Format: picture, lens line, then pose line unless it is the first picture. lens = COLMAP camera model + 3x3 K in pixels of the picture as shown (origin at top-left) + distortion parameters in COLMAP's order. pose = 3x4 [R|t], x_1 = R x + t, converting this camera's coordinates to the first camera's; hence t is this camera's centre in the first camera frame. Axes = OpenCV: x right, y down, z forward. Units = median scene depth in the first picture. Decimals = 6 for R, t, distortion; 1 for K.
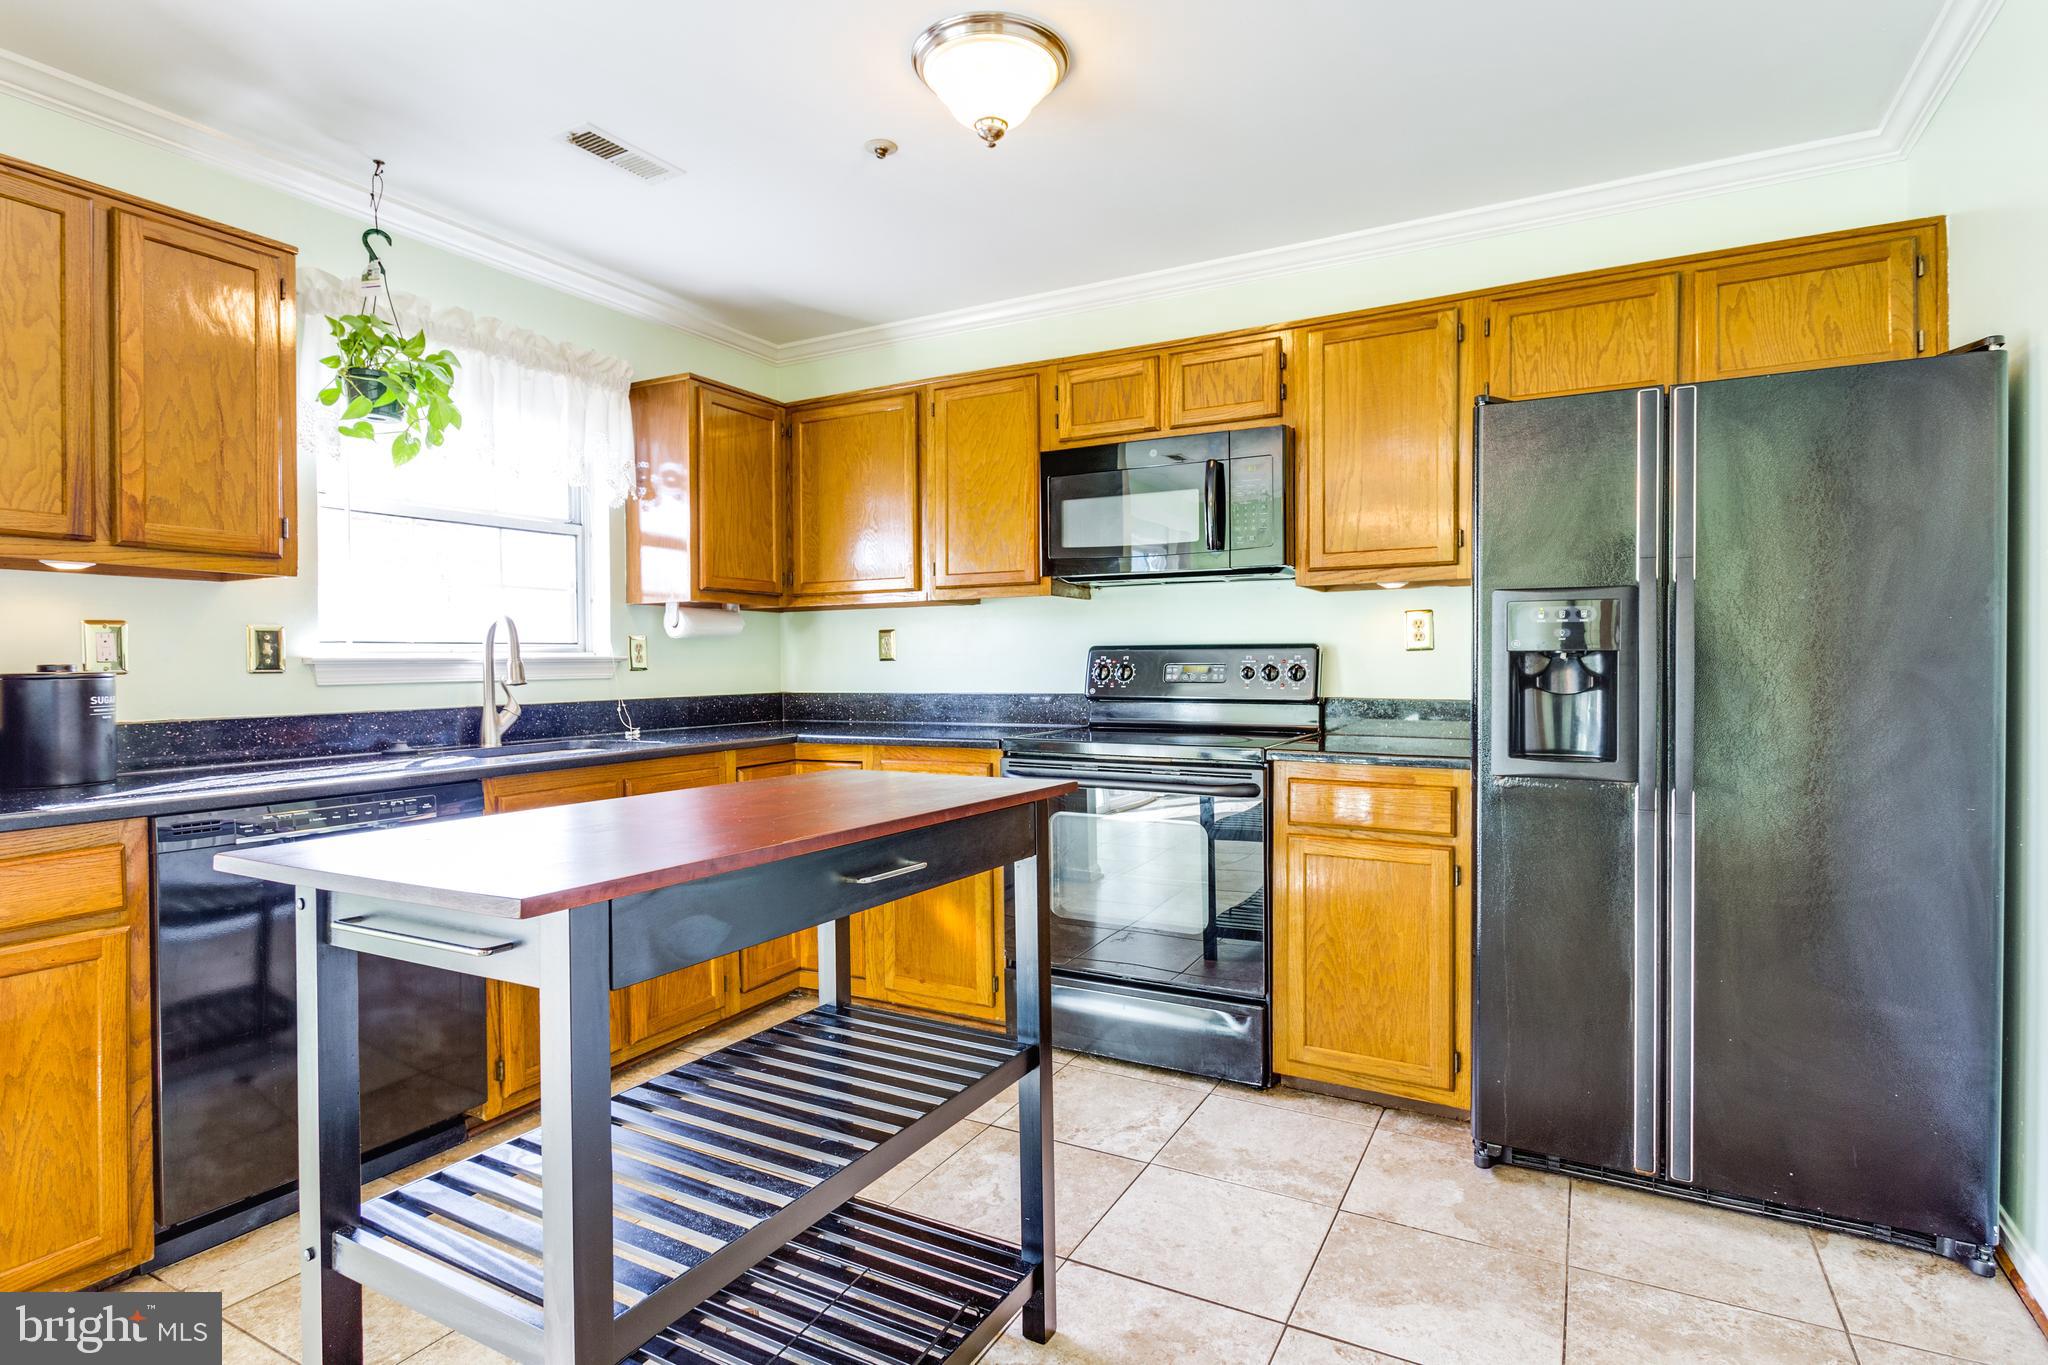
lens RADIAL K [[1008.1, 0, 1022.8], [0, 1008.1, 667.9], [0, 0, 1]] dist [0.014359, -0.005878]
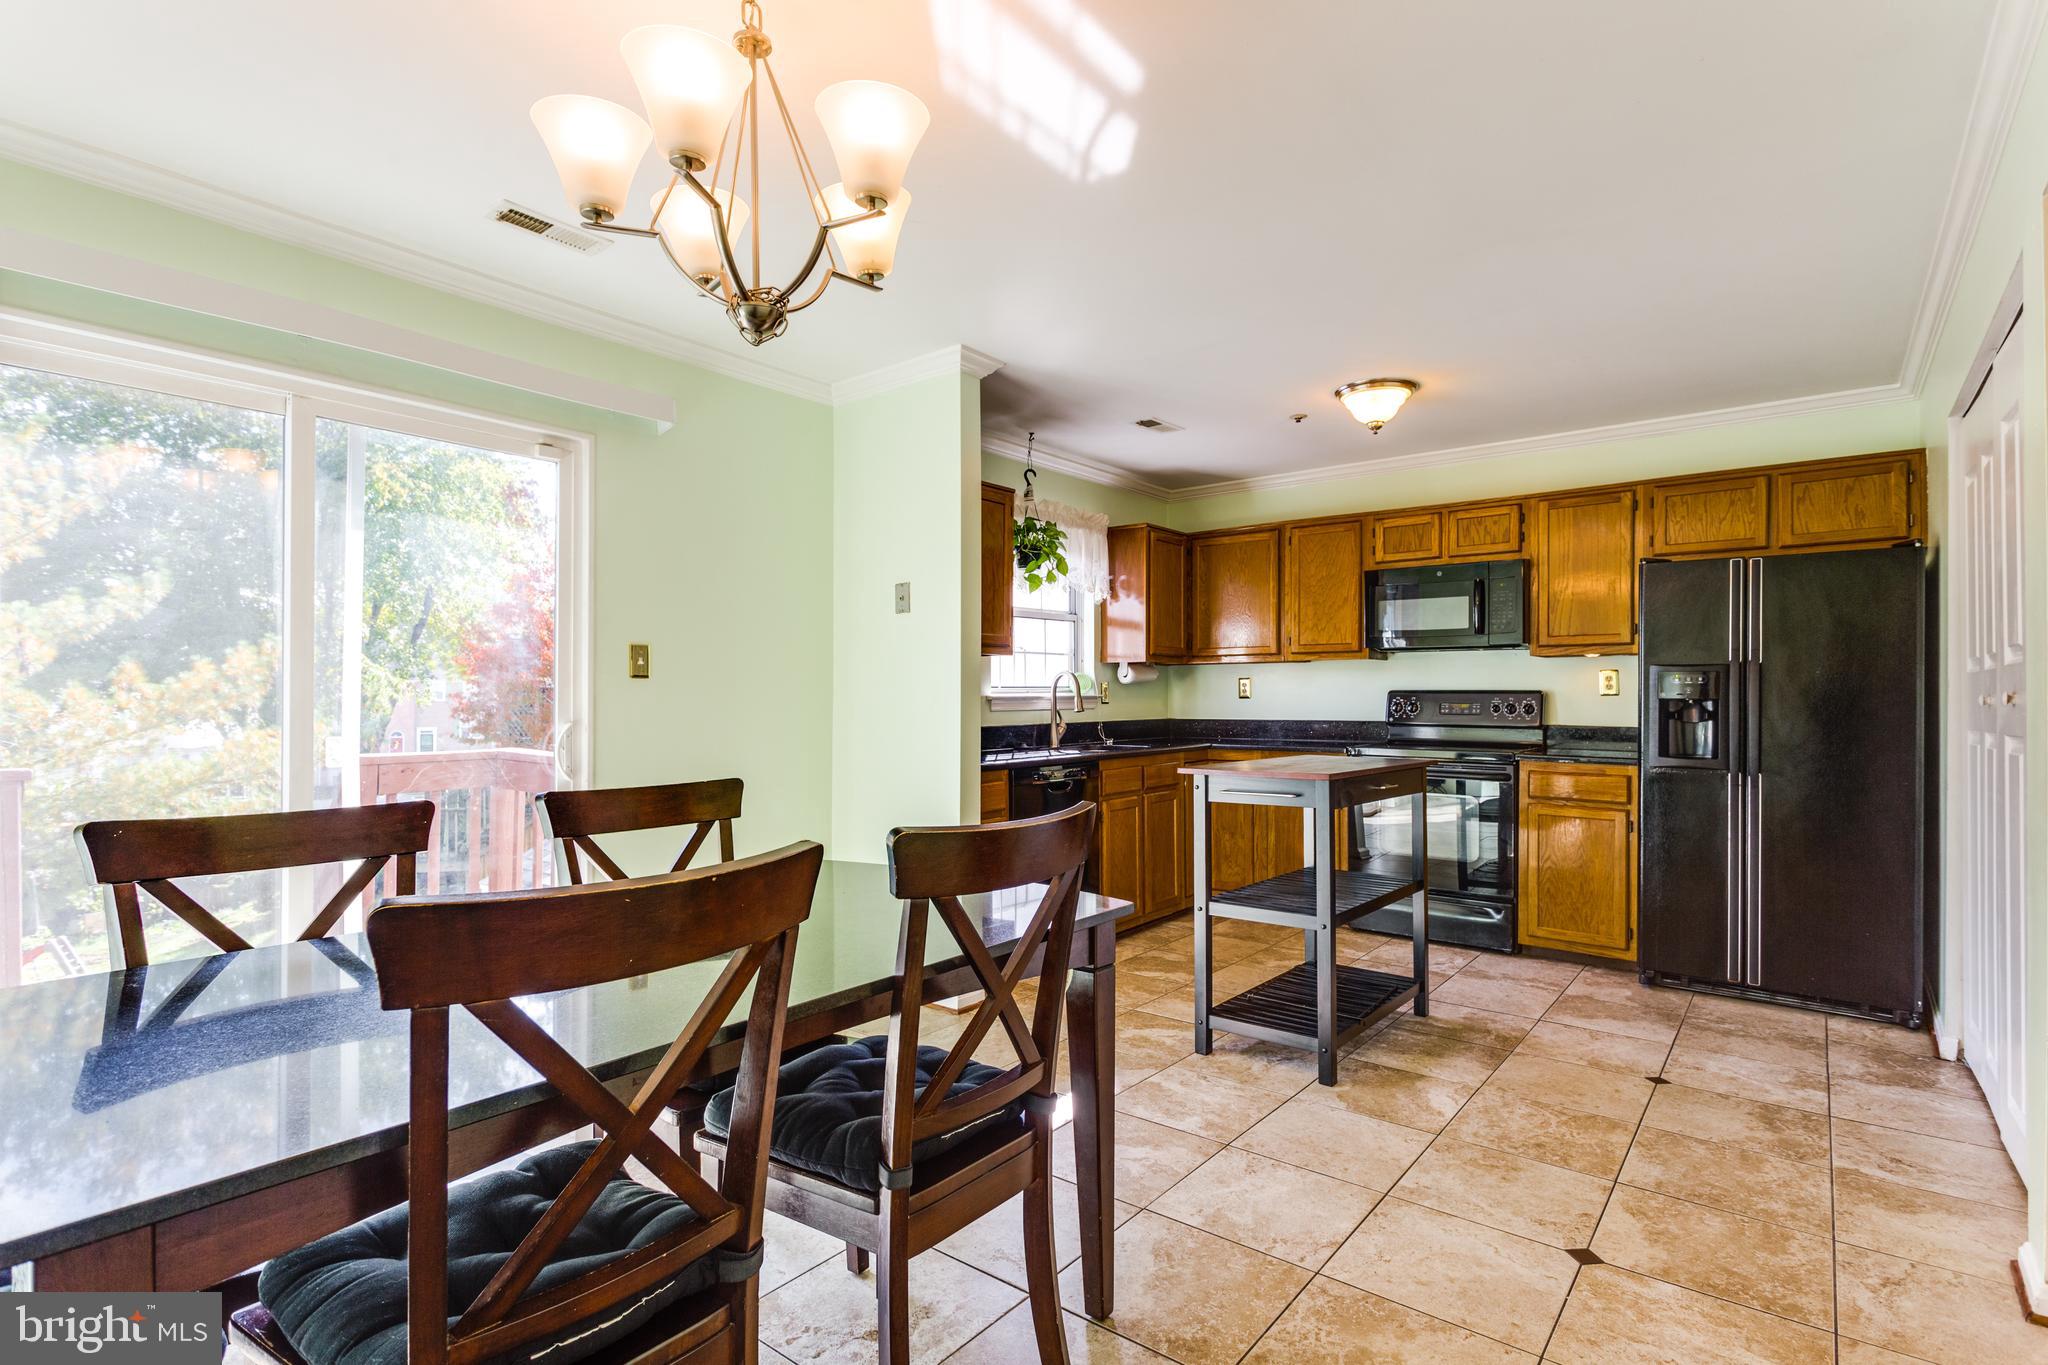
lens RADIAL K [[960.2, 0, 1085.2], [0, 960.2, 688.5], [0, 0, 1]] dist [0.003447, -0.002875]
pose [[0.990024, 0.007636, -0.140690, -0.234592], [-0.009313, 0.999893, -0.011270, -0.004548], [0.140589, 0.012467, 0.989990, -0.668572]]
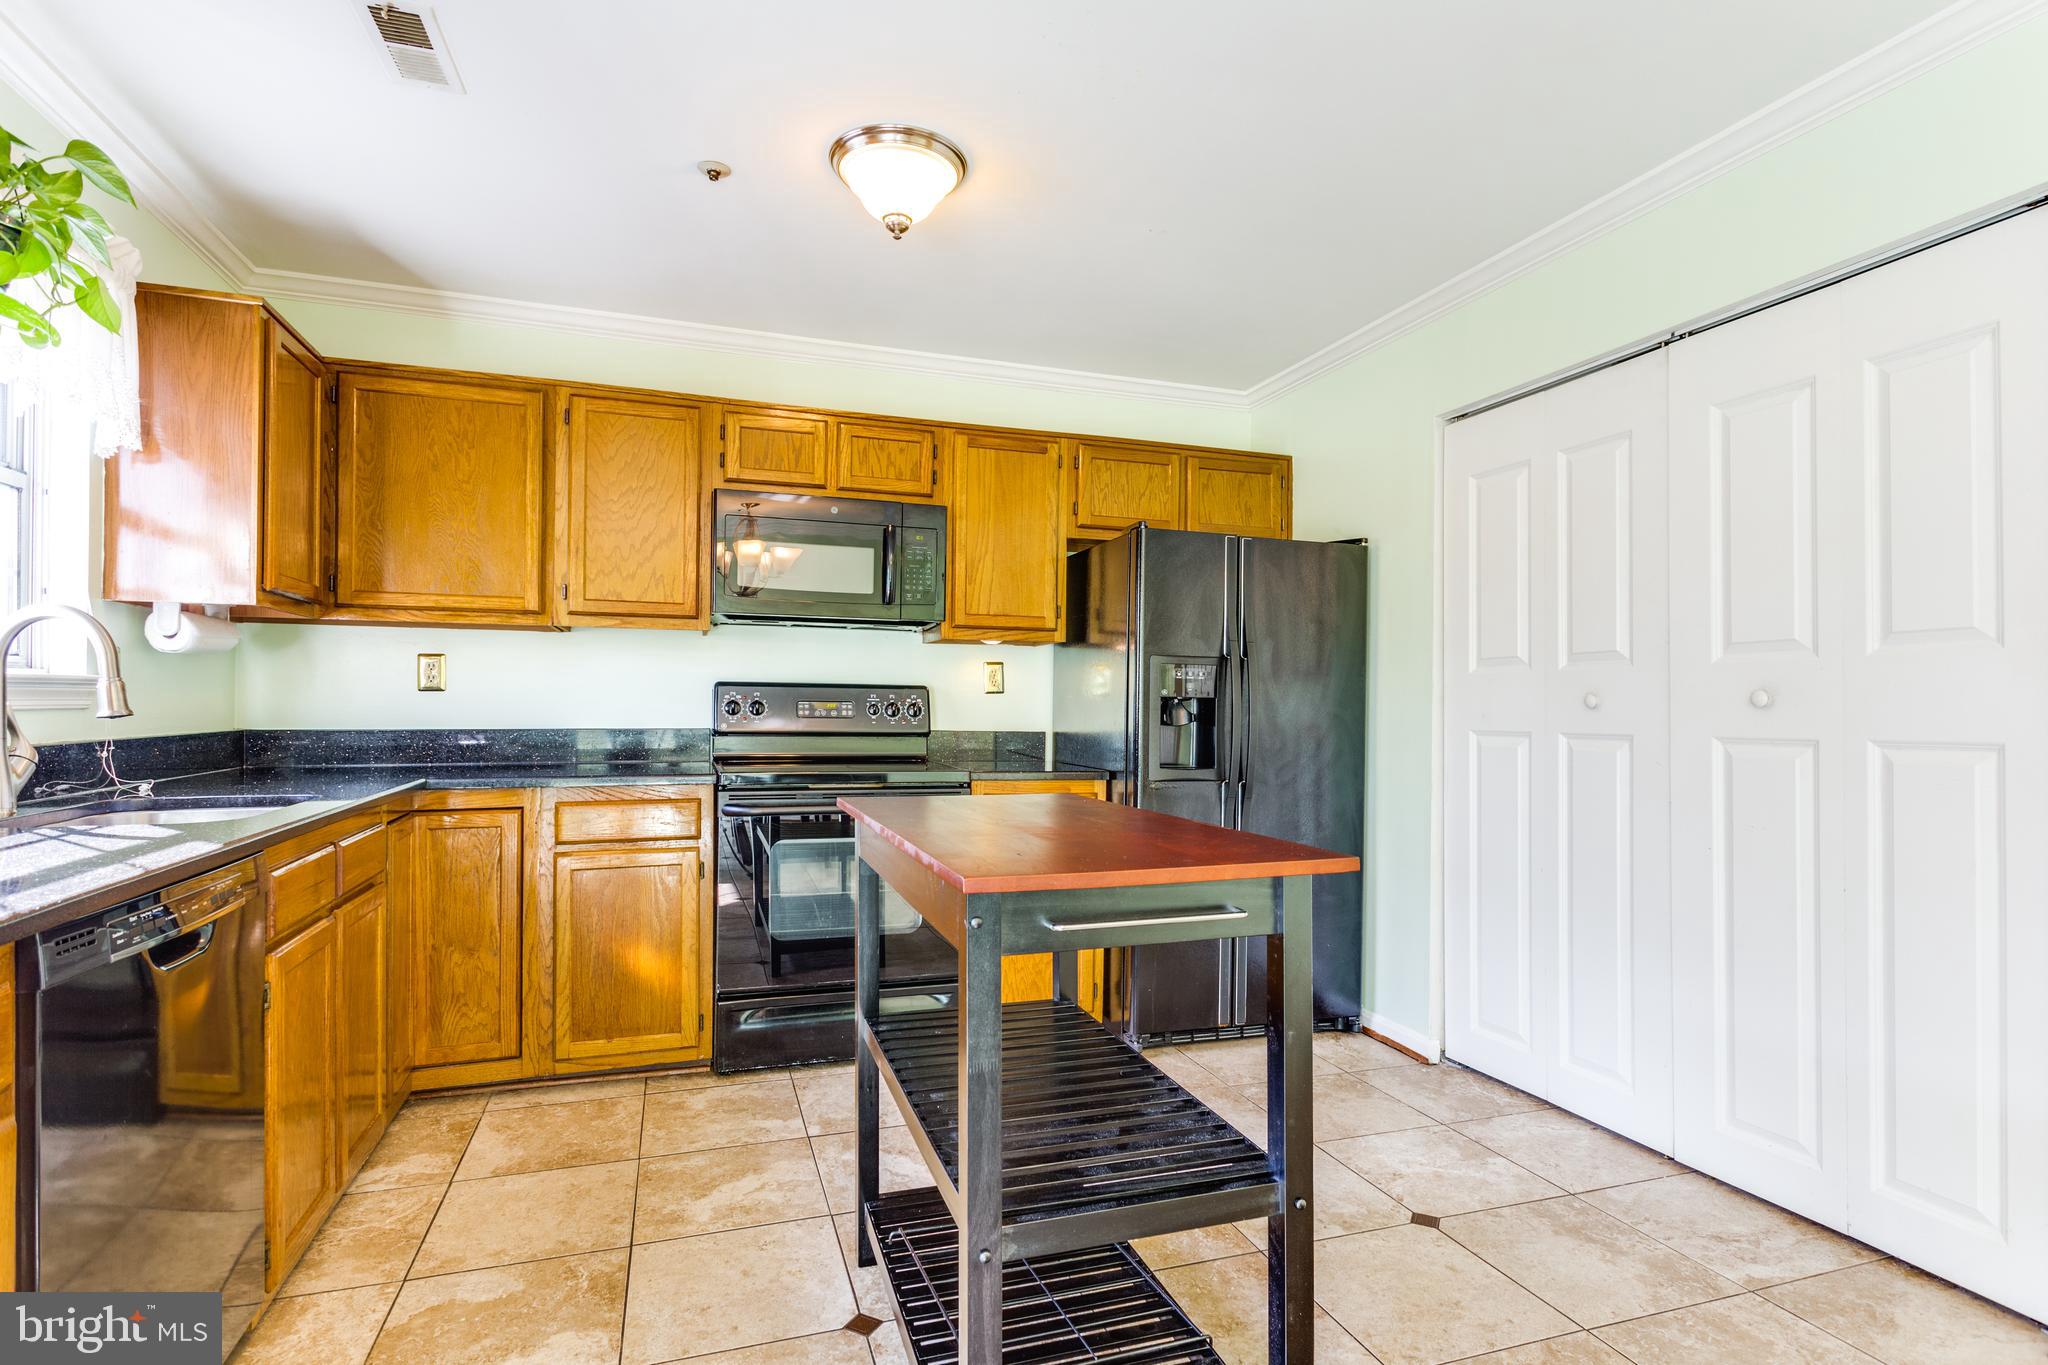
lens RADIAL K [[1008.1, 0, 1027.3], [0, 1008.1, 699.3], [0, 0, 1]] dist [0.014359, -0.005878]
pose [[0.698069, 0.016639, 0.715837, -0.550259], [-0.014167, 0.999855, -0.009426, 0.001630], [-0.715890, -0.003562, 0.698204, 0.083186]]
